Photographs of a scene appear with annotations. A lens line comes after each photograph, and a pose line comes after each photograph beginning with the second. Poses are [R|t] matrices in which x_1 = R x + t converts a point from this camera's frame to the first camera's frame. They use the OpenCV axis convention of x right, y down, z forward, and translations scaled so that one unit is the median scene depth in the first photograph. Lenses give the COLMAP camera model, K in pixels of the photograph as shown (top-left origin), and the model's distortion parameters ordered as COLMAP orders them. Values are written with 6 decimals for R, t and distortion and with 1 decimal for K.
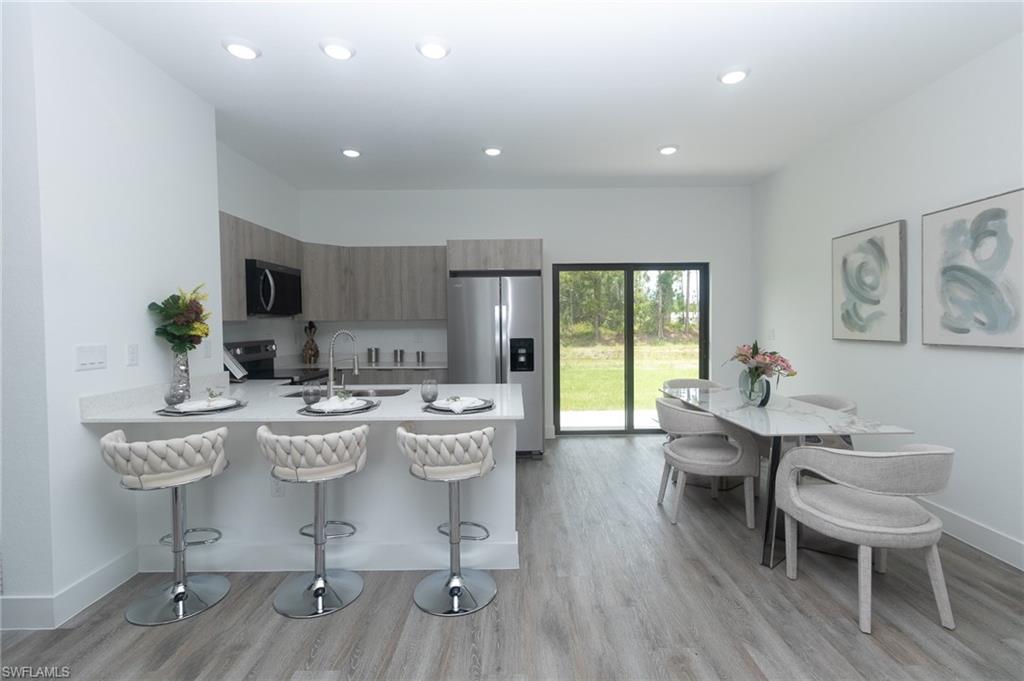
lens RADIAL K [[465.6, 0, 518.8], [0, 465.6, 336.5], [0, 0, 1]] dist [0.001086, 0.000164]
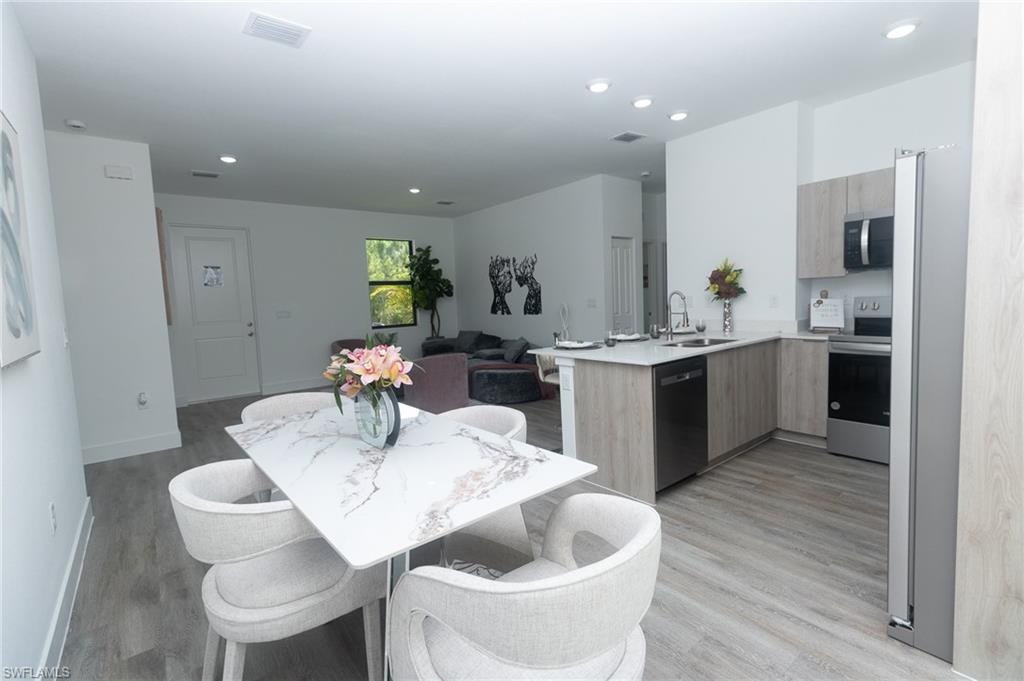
lens RADIAL K [[465.6, 0, 518.8], [0, 465.6, 336.5], [0, 0, 1]] dist [0.001086, 0.000164]
pose [[-0.780680, 0.092859, -0.617994, 0.506633], [0.029718, 0.993296, 0.111709, -0.030990], [0.624224, 0.068843, -0.778206, 1.100573]]
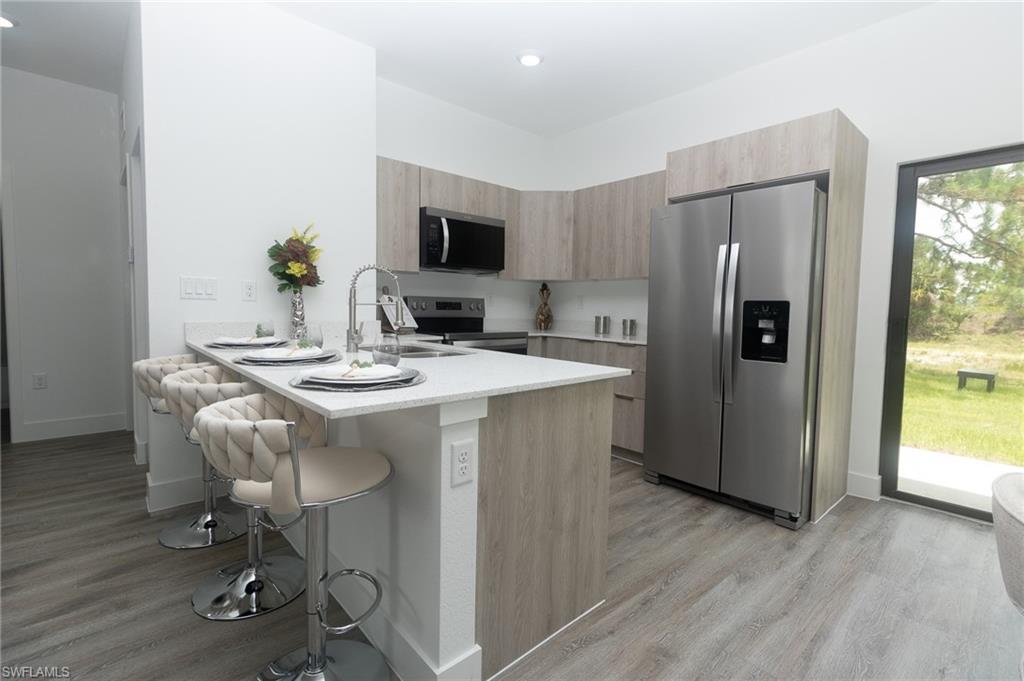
lens RADIAL K [[465.6, 0, 518.8], [0, 465.6, 336.5], [0, 0, 1]] dist [0.001086, 0.000164]
pose [[0.663195, 0.069719, -0.745192, 0.226180], [-0.048565, 0.997562, 0.050109, 0.032380], [0.746869, 0.002958, 0.664965, 0.416503]]
